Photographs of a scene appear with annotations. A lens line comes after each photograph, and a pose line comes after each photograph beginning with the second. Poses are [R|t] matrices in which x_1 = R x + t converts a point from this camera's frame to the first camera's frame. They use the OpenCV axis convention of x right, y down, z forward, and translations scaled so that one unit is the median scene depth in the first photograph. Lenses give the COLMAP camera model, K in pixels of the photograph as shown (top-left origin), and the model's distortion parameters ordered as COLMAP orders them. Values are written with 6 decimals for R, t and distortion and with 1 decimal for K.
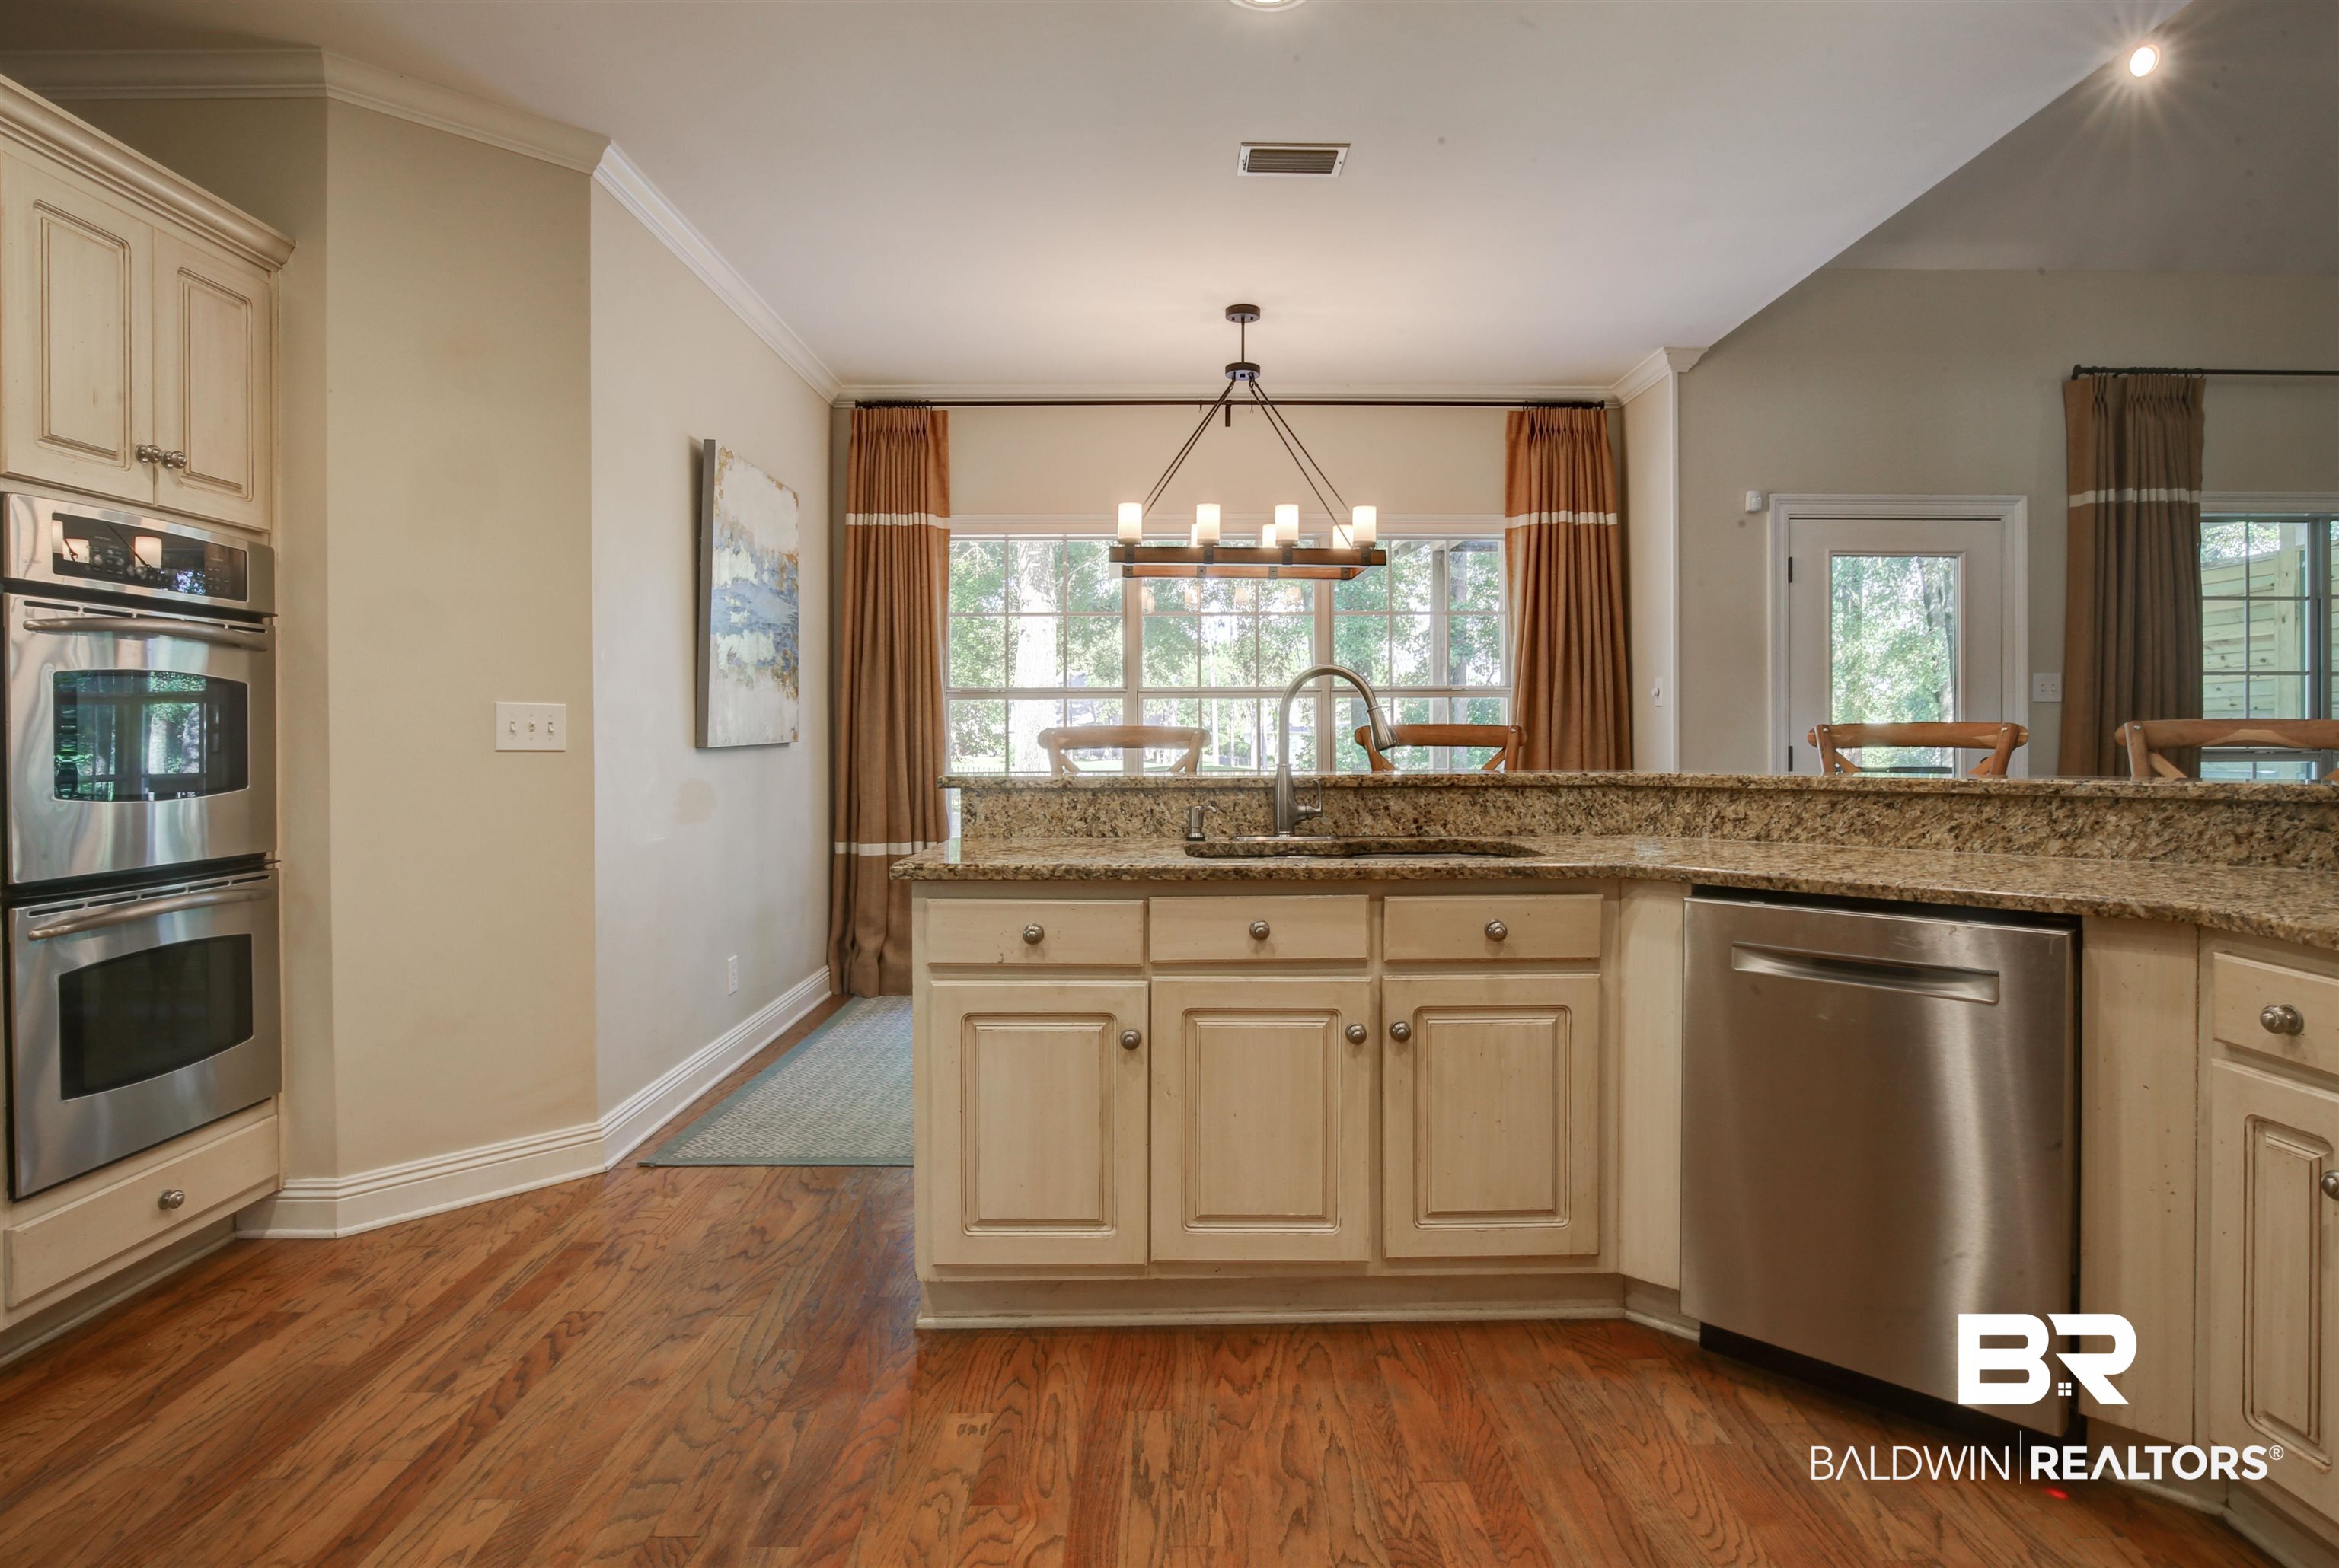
lens RADIAL K [[1231.7, 0, 1171.6], [0, 1231.7, 745.4], [0, 0, 1]] dist [-0.002559, -0.000507]
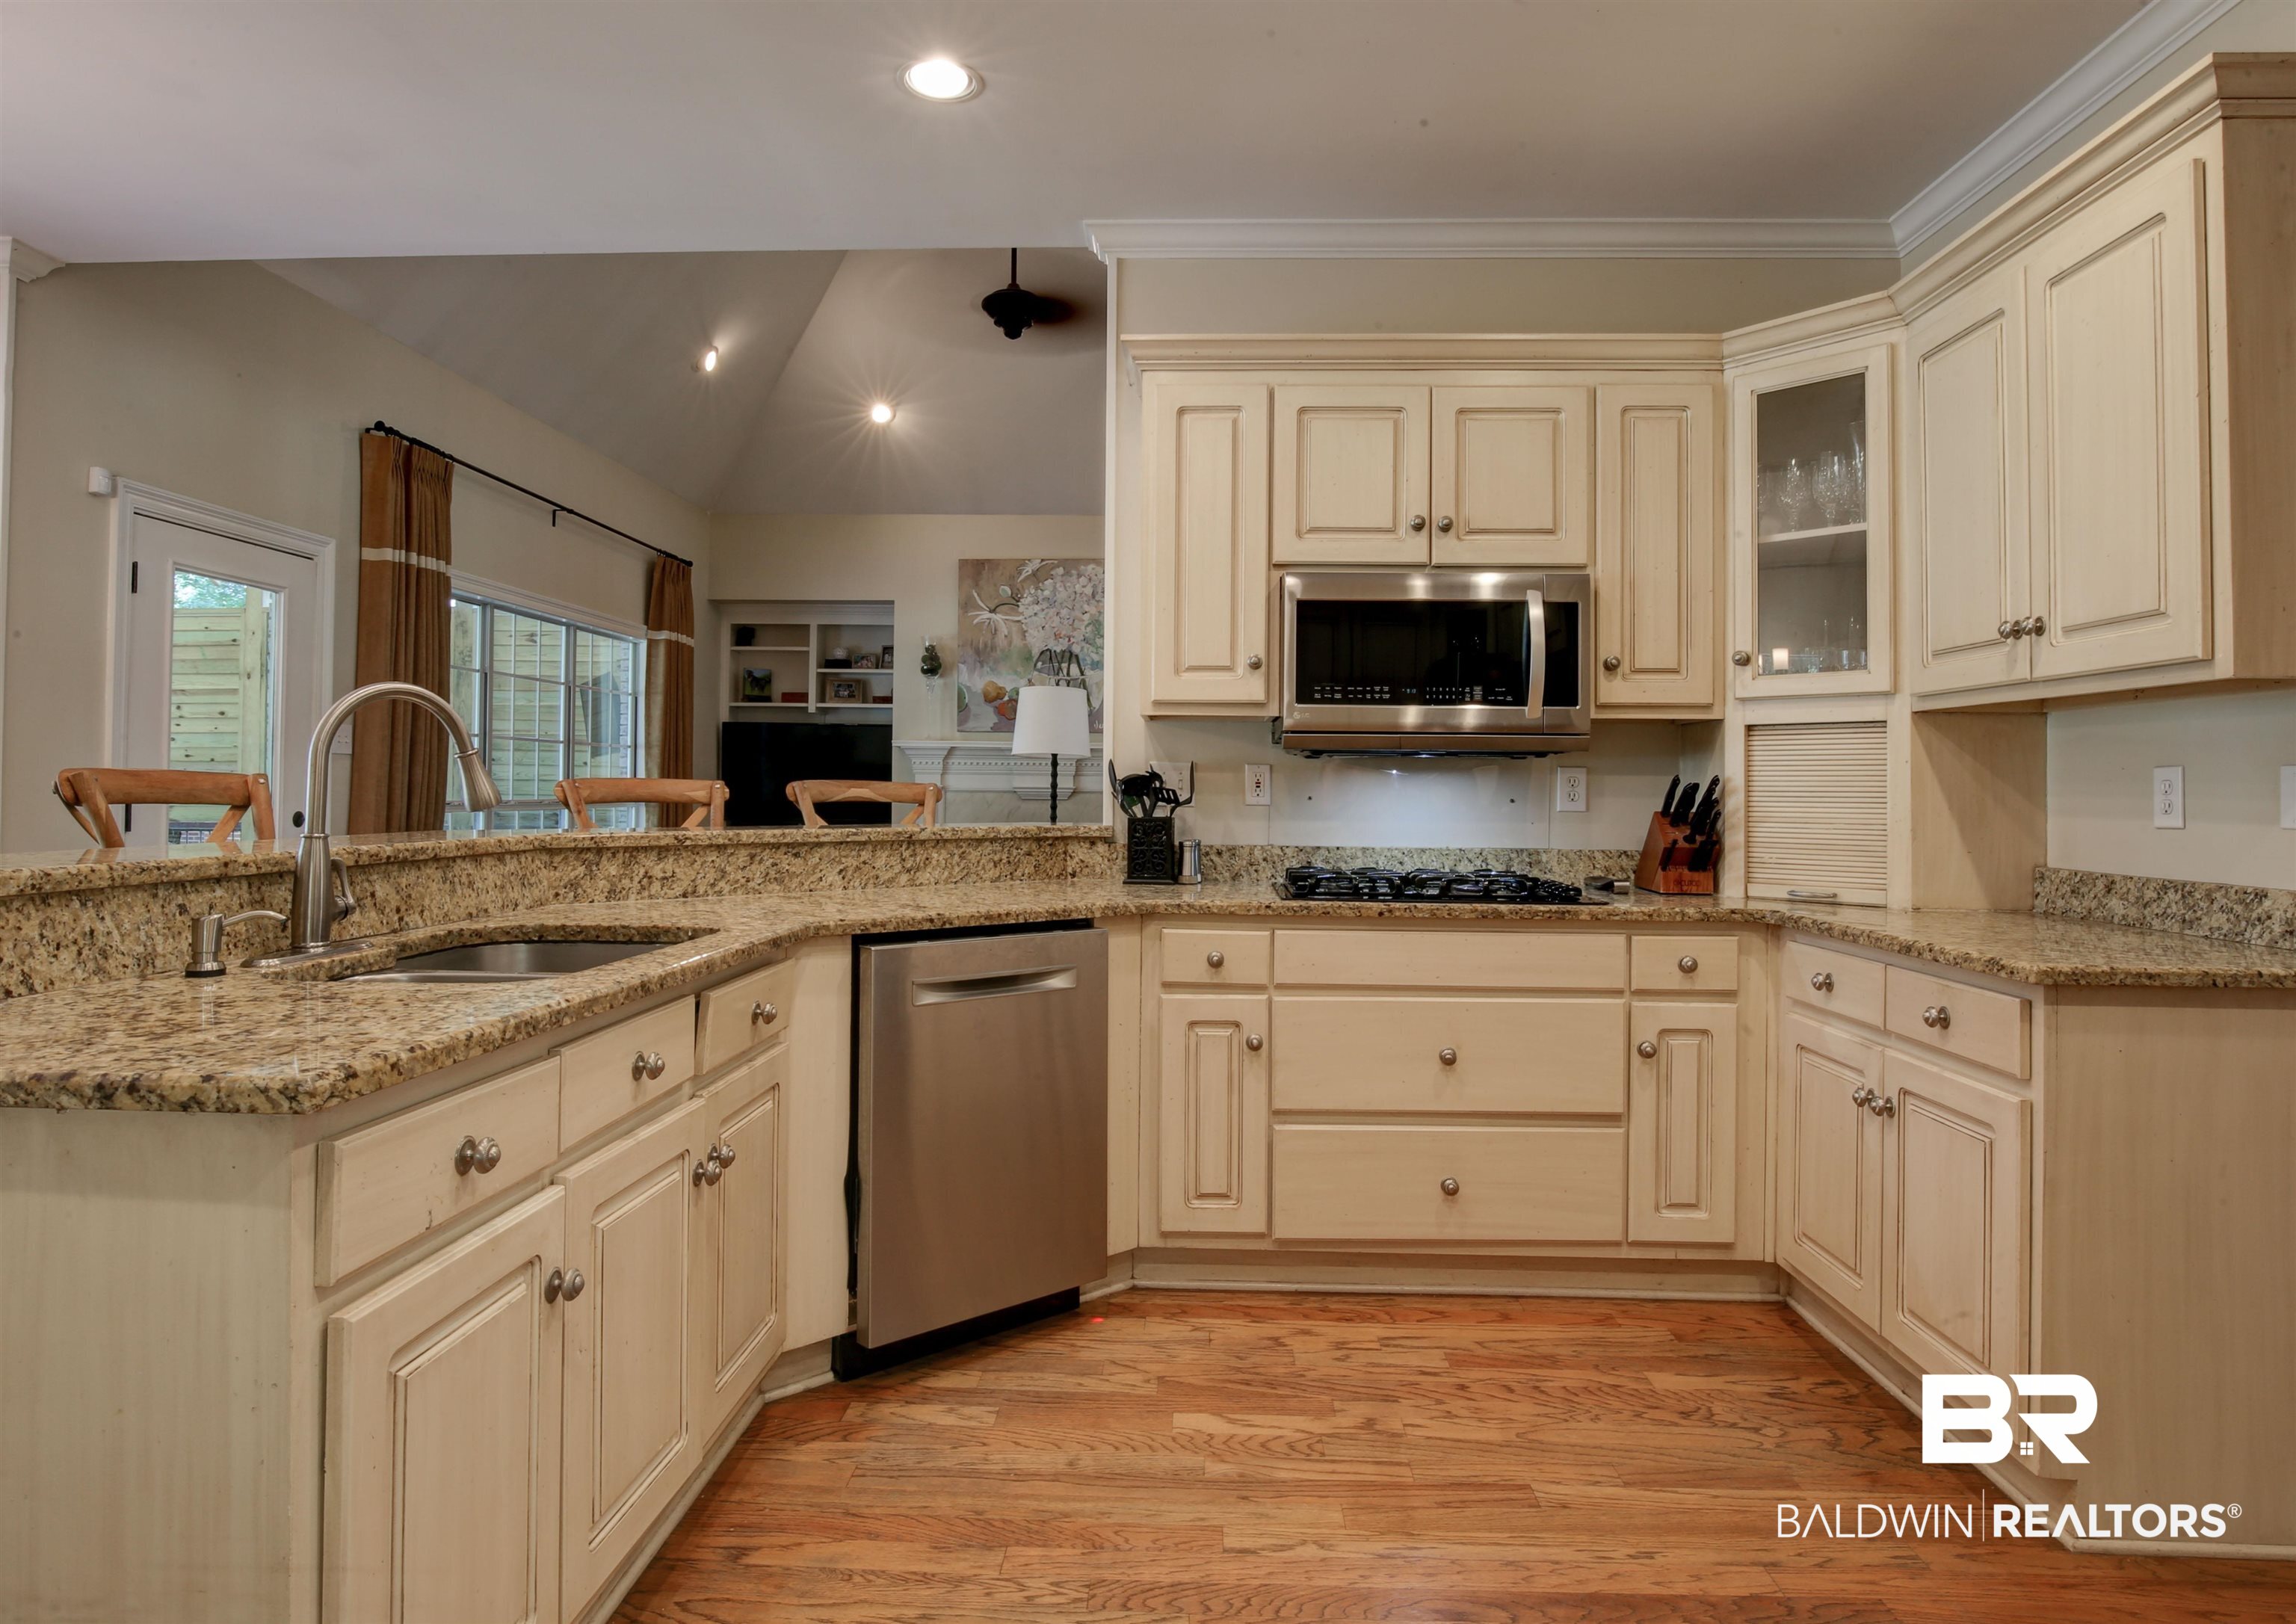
lens RADIAL K [[1344.1, 0, 1142.6], [0, 1344.1, 759.1], [0, 0, 1]] dist [-0.006730, -0.002549]
pose [[0.075110, 0.027076, 0.996808, -0.556694], [-0.000695, 0.999632, -0.027100, -0.005030], [-0.997175, 0.001343, 0.075101, 0.530894]]
